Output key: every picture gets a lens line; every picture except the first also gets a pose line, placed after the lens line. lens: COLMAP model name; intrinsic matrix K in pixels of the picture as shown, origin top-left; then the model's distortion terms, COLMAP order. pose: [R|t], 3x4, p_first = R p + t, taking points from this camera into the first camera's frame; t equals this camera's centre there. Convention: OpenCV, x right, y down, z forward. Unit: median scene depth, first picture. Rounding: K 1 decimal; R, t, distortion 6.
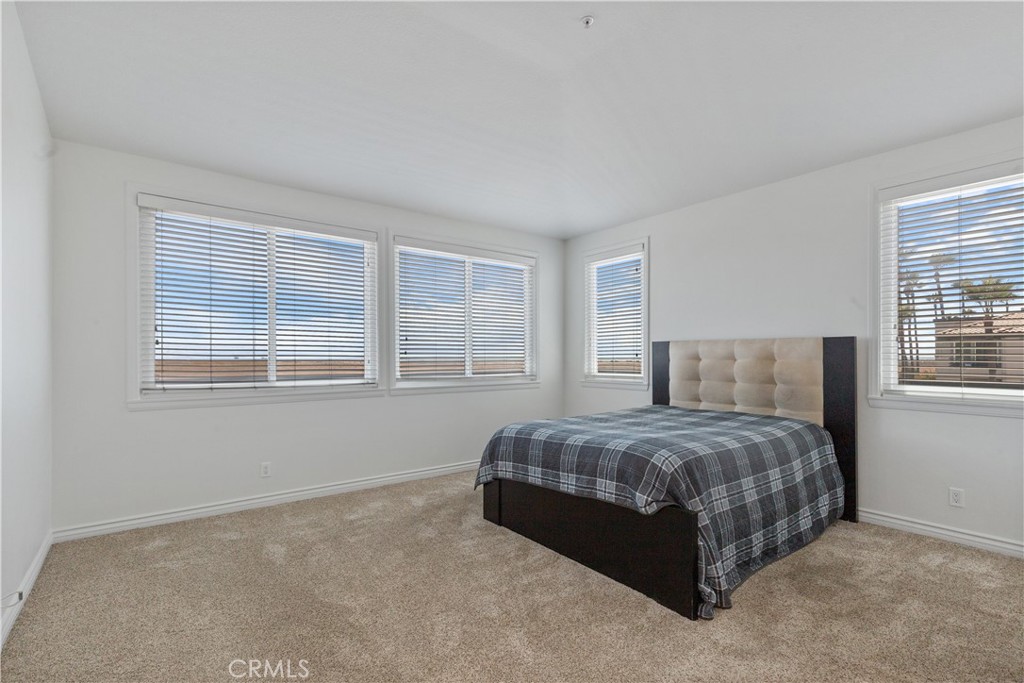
lens RADIAL K [[473.3, 0, 507.5], [0, 473.3, 354.3], [0, 0, 1]] dist [0.004895, -0.000267]
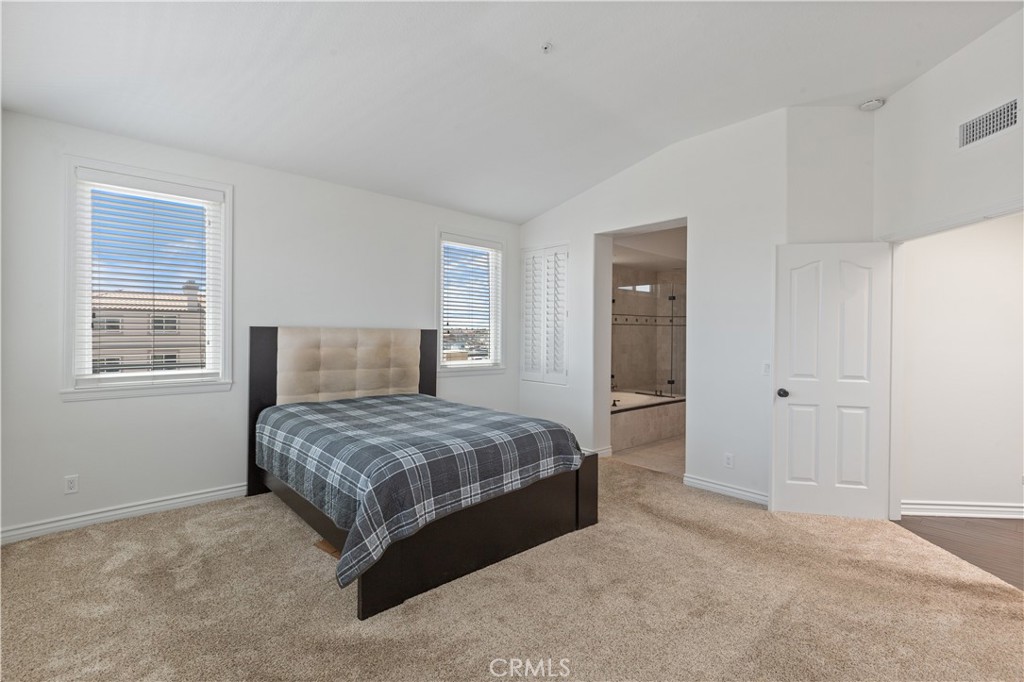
lens RADIAL K [[470.2, 0, 505.5], [0, 470.2, 326.6], [0, 0, 1]] dist [0.004398, 0.000123]
pose [[-0.076593, 0.013408, 0.996972, -0.586167], [-0.015572, 0.999772, -0.014642, -0.024549], [-0.996941, -0.016646, -0.076367, 0.749019]]
